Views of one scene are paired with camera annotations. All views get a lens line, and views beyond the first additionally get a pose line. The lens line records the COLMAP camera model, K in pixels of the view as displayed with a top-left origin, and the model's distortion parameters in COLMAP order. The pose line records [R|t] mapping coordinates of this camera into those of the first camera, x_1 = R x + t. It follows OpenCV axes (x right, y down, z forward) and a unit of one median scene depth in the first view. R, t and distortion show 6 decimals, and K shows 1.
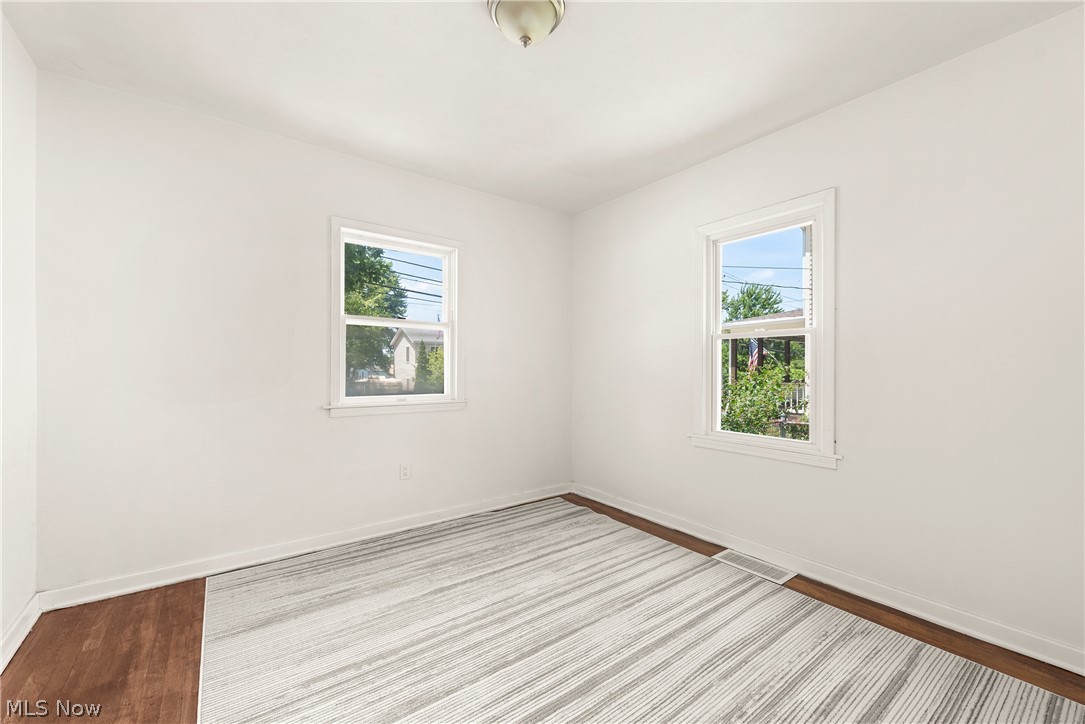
lens RADIAL K [[434.1, 0, 540.4], [0, 434.1, 366.0], [0, 0, 1]] dist [-0.002934, -0.000054]
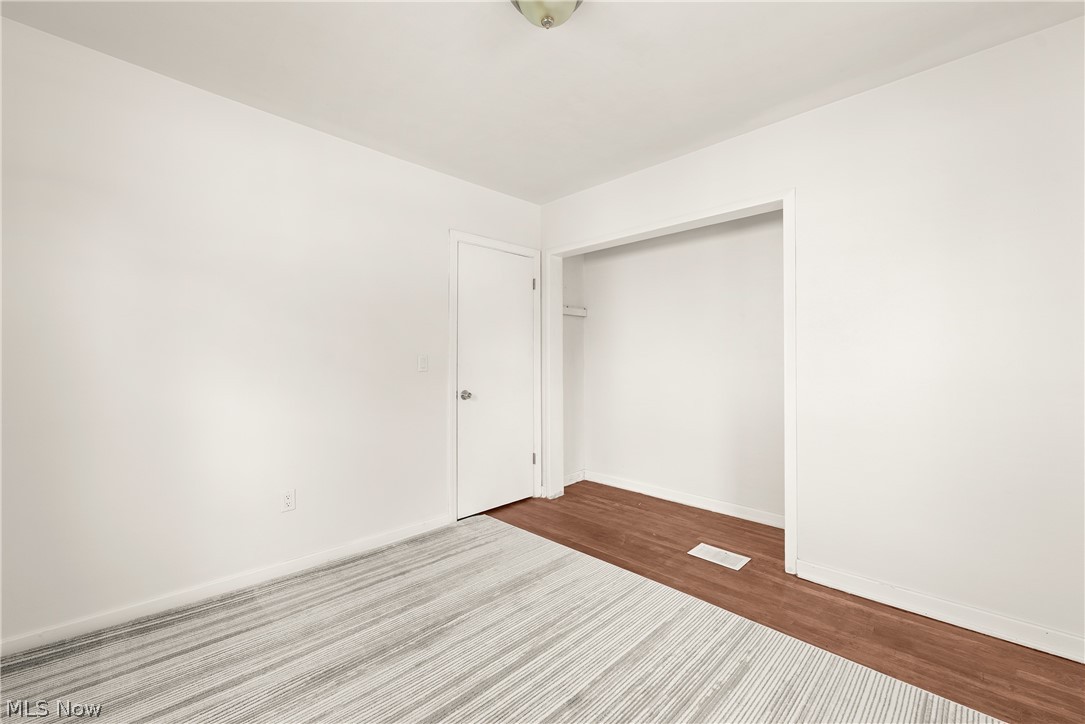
lens RADIAL K [[434.1, 0, 541.9], [0, 434.1, 362.3], [0, 0, 1]] dist [-0.002934, -0.000054]
pose [[-0.989335, -0.000796, -0.145656, 0.109693], [-0.000070, 0.999988, -0.004988, -0.003693], [0.145658, -0.004925, -0.989323, 1.961250]]
